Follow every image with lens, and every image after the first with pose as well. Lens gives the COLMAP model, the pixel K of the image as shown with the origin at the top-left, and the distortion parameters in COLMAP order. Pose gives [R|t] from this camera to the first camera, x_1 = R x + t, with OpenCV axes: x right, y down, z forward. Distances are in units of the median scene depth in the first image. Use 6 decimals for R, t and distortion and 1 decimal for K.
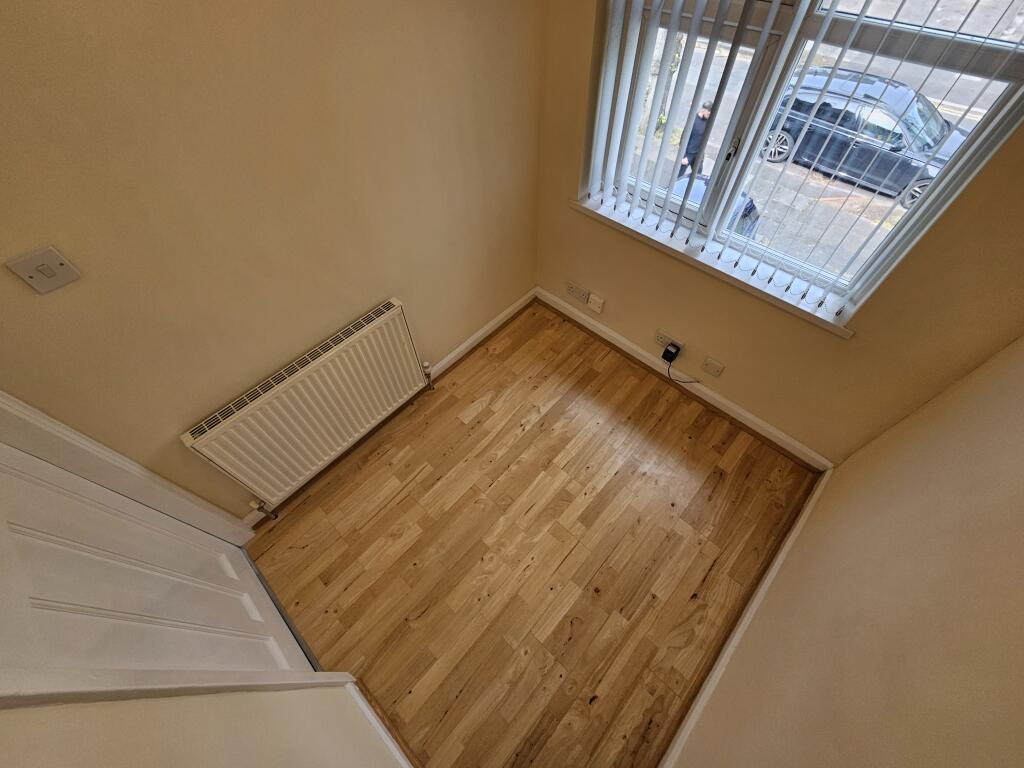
lens RADIAL K [[421.1, 0, 513.1], [0, 421.1, 381.7], [0, 0, 1]] dist [0.000758, -0.000275]
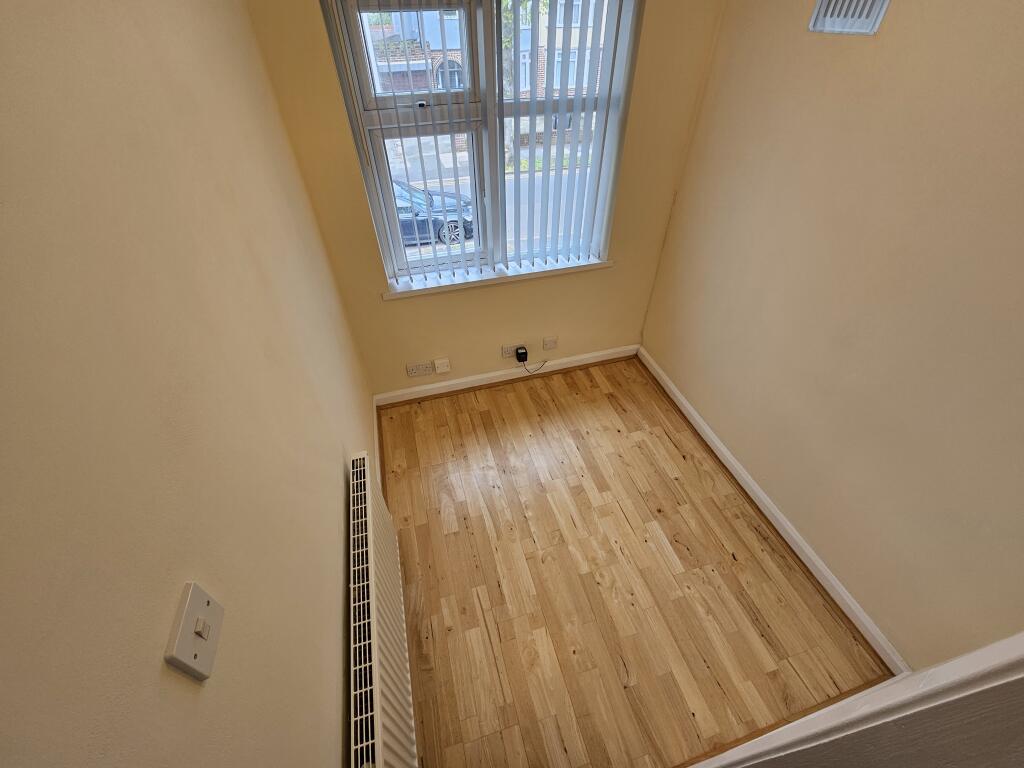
lens RADIAL K [[421.1, 0, 513.1], [0, 421.1, 381.7], [0, 0, 1]] dist [0.000758, -0.000275]
pose [[0.512527, -0.561473, 0.649664, -0.516809], [0.700114, 0.711298, 0.062413, -0.115056], [-0.497148, 0.422851, 0.757655, 0.128546]]
